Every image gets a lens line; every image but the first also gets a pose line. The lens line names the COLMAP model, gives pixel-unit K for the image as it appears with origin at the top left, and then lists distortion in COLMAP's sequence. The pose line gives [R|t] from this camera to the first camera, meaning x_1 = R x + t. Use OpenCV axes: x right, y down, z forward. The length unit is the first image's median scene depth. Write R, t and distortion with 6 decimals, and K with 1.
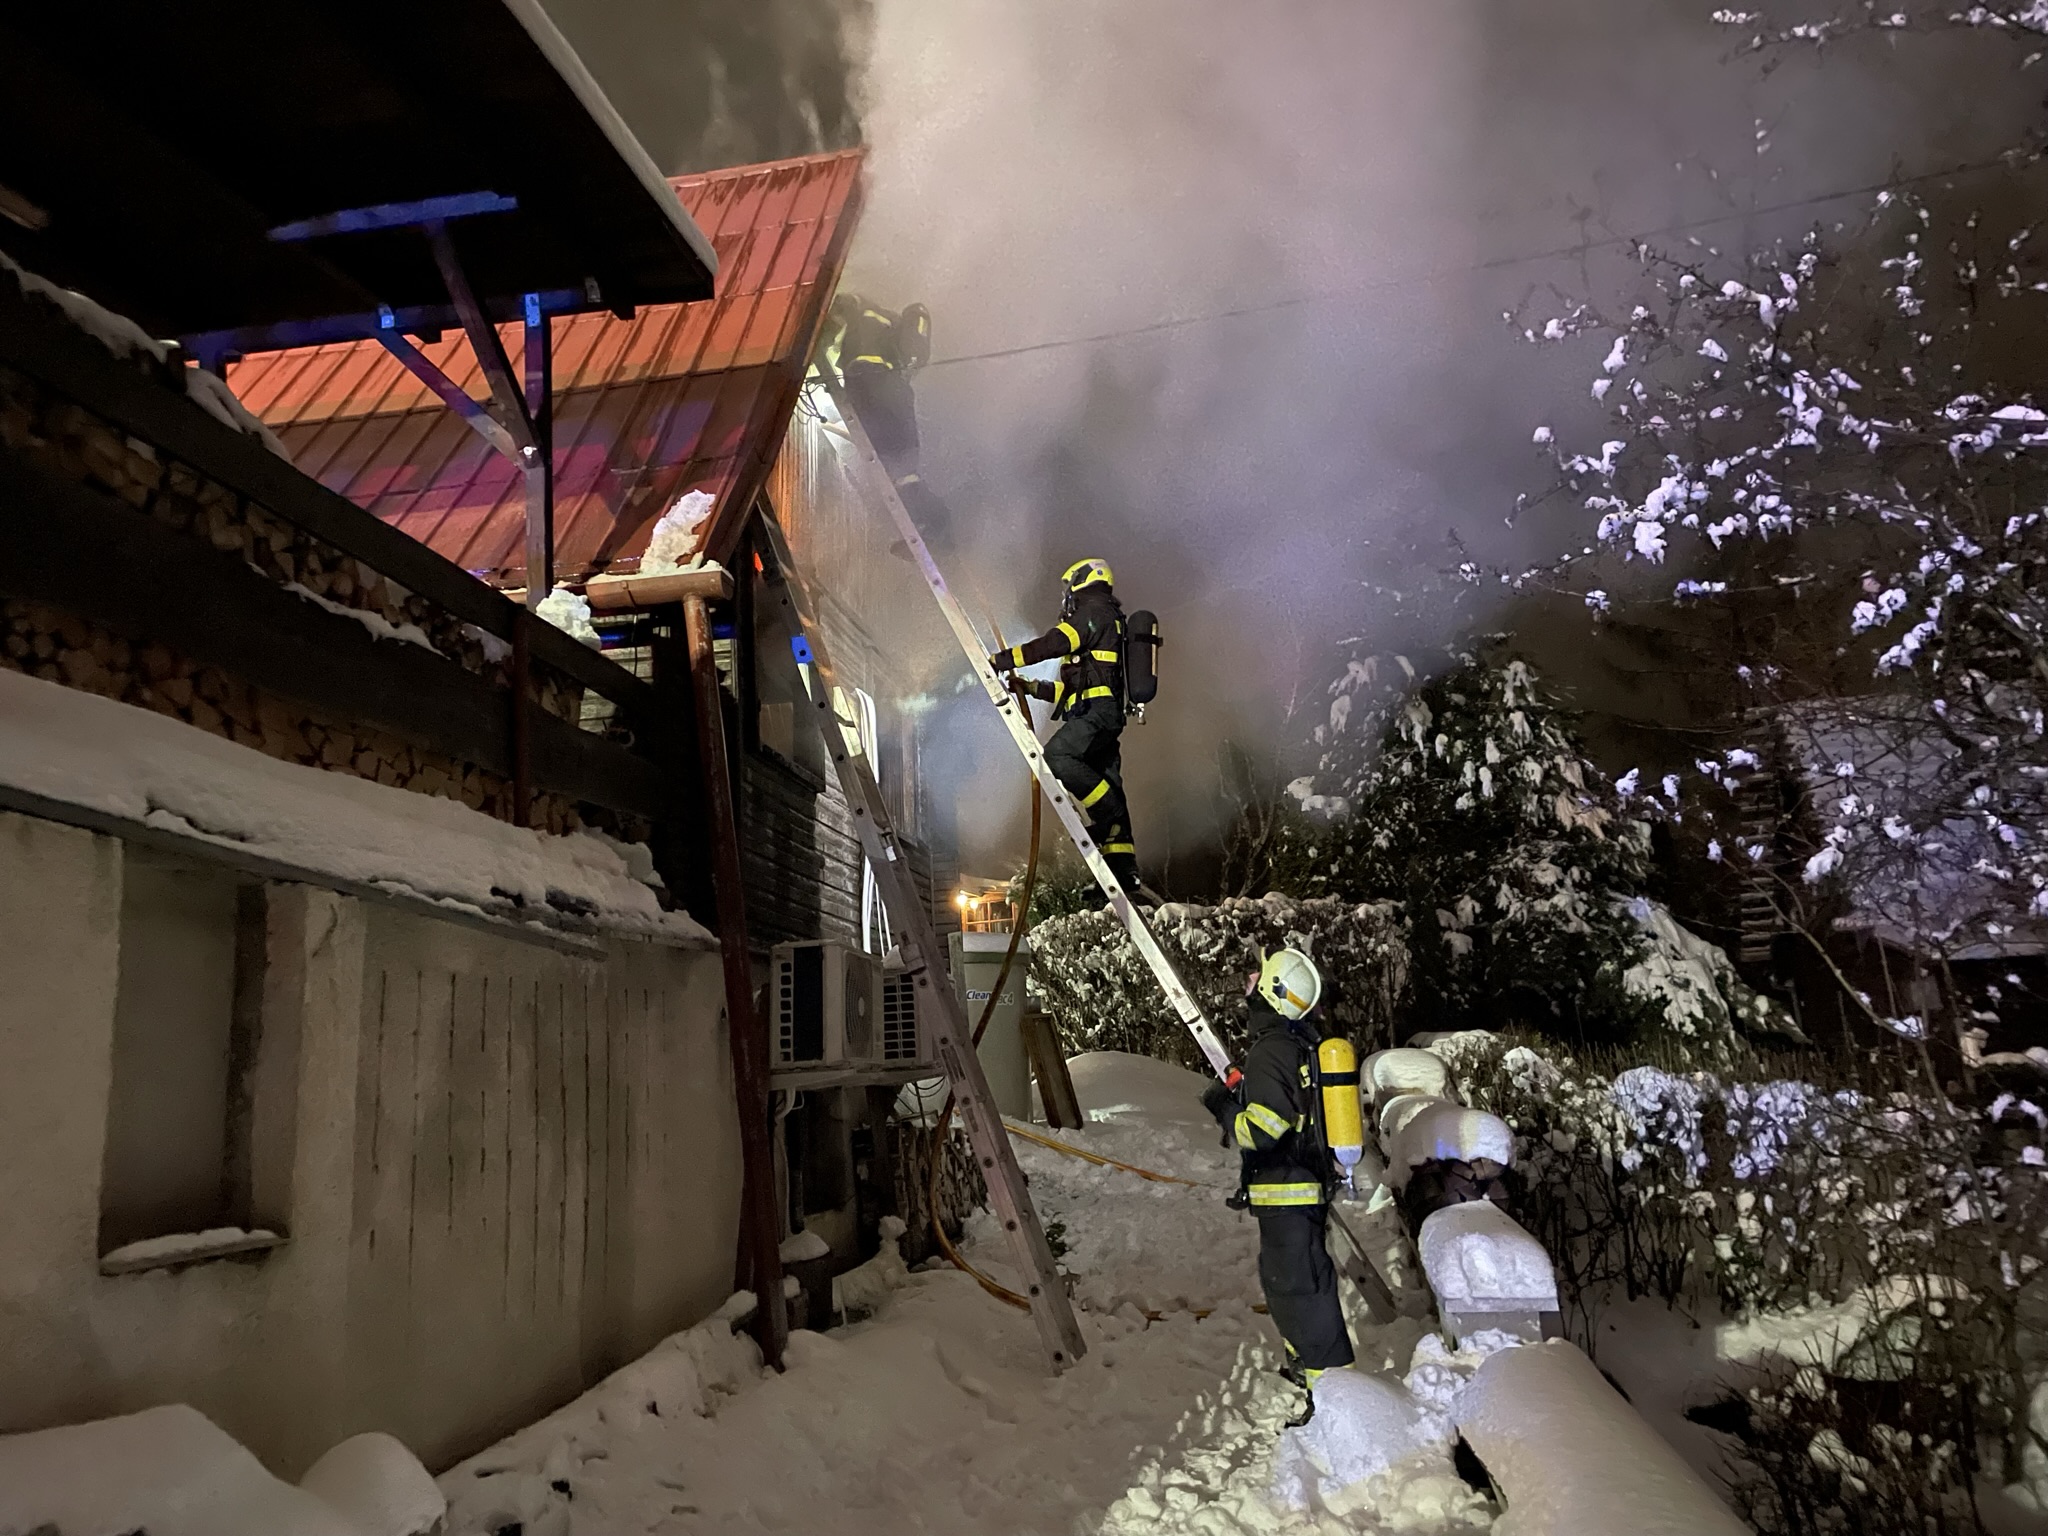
lens RADIAL K [[1556.6, 0, 1023.5], [0, 1556.6, 751.6], [0, 0, 1]] dist [0.093448, -0.113167]
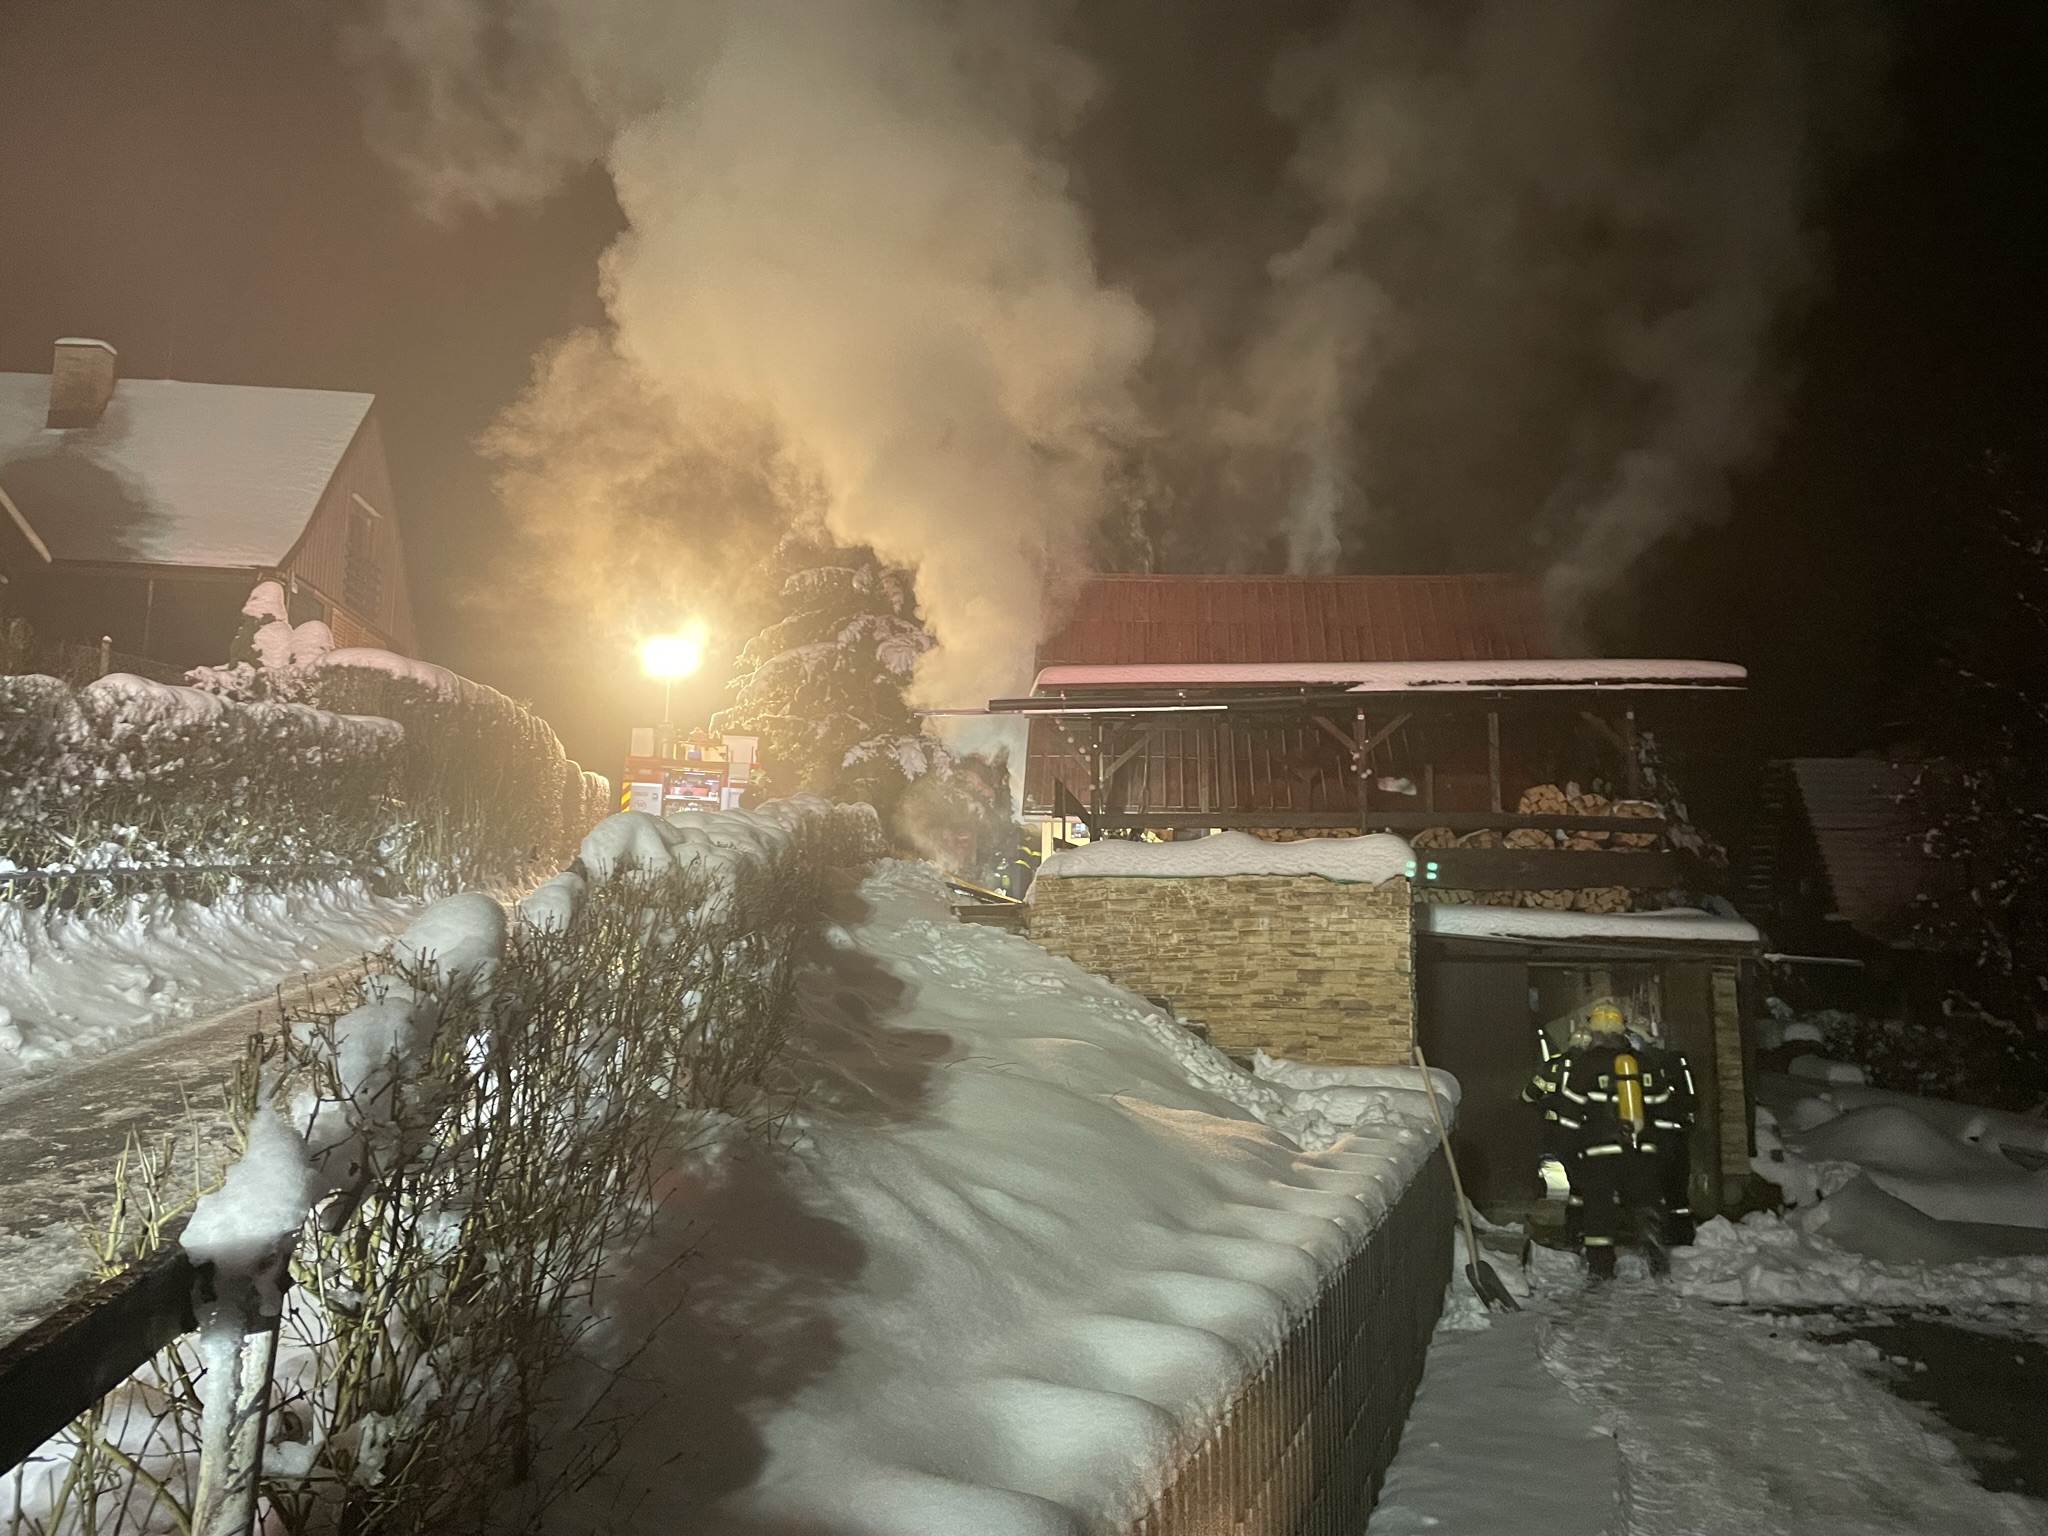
lens RADIAL K [[1556.6, 0, 1023.2], [0, 1556.6, 761.8], [0, 0, 1]] dist [0.093448, -0.113167]
pose [[0.994879, 0.080301, 0.061379, -0.423055], [-0.084778, 0.993634, 0.074194, -0.102572], [-0.055030, -0.079018, 0.995353, -0.536841]]
